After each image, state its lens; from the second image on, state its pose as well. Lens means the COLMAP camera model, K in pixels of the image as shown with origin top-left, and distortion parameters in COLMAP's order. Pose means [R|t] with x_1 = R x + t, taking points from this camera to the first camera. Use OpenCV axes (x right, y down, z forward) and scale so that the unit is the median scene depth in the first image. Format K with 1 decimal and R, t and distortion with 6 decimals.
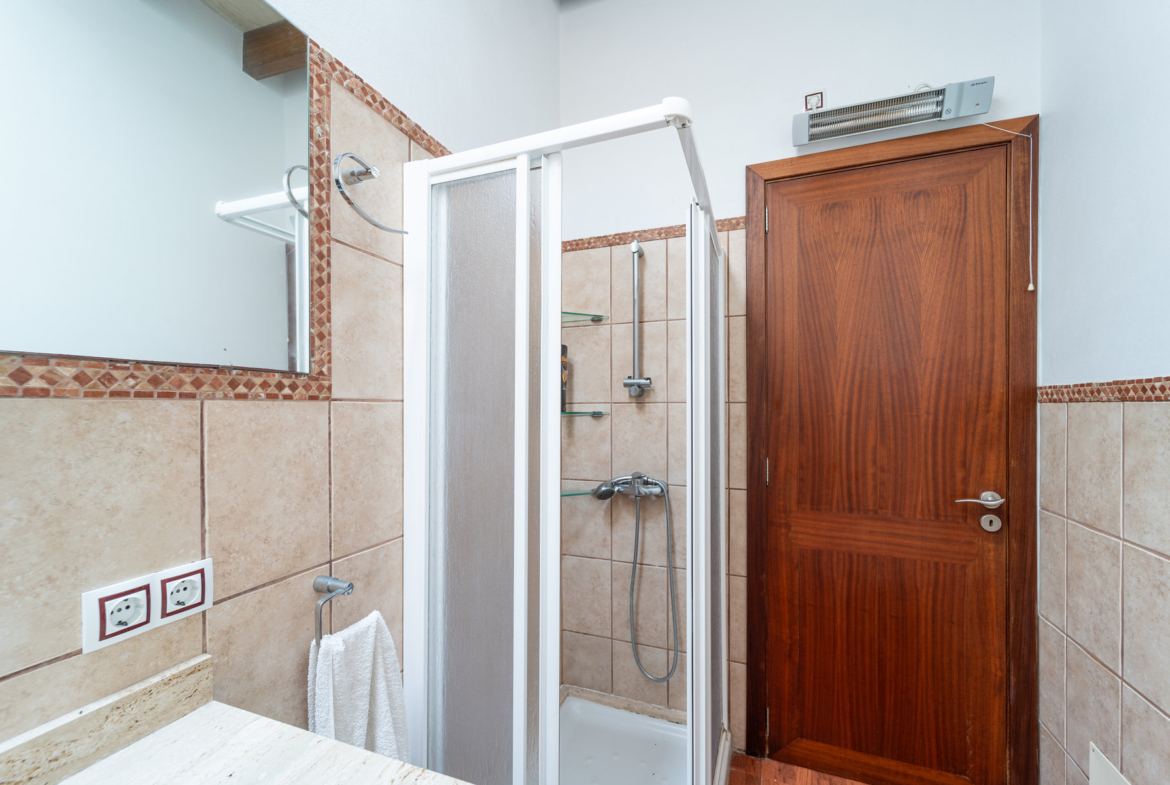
lens RADIAL K [[482.0, 0, 585.9], [0, 482.0, 411.3], [0, 0, 1]] dist [-0.000138, -0.000485]
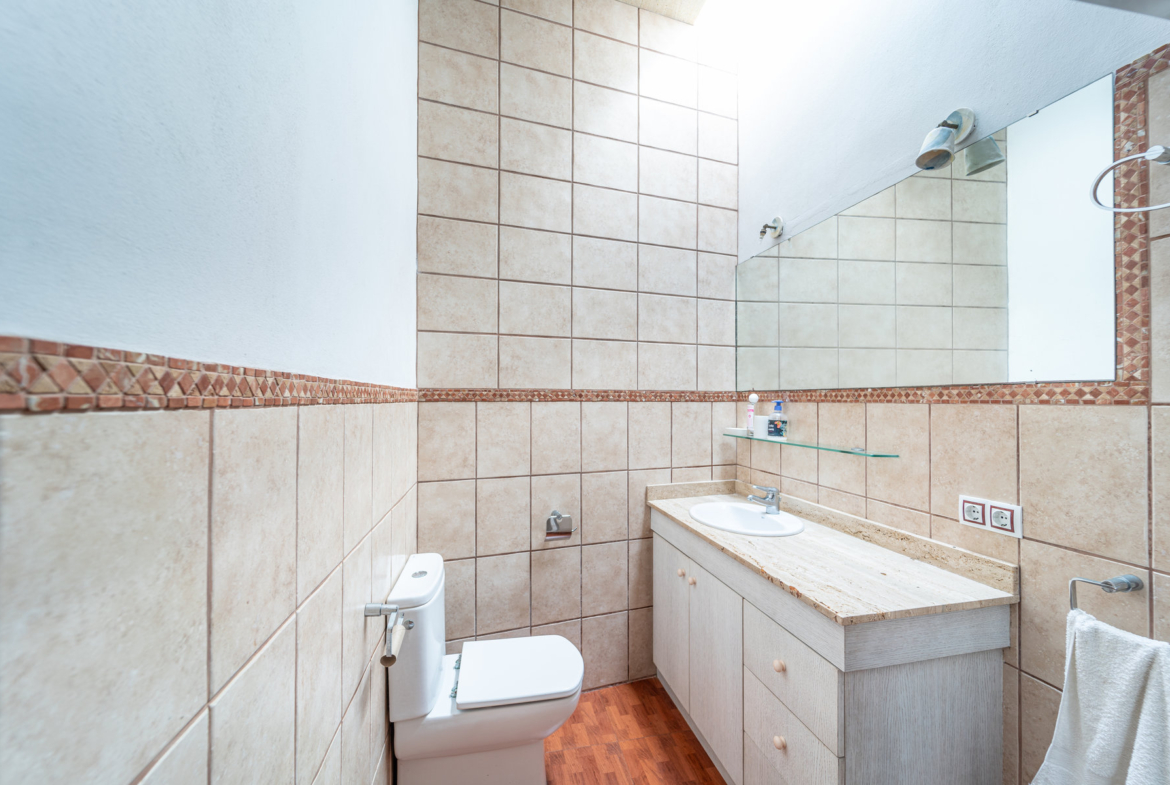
lens RADIAL K [[479.0, 0, 585.0], [0, 479.0, 392.5], [0, 0, 1]] dist [0.001117, -0.000021]
pose [[-0.836072, -0.002898, -0.548612, 1.153346], [-0.000525, 0.999990, -0.004483, -0.051104], [0.548619, -0.003460, -0.836065, 1.412388]]
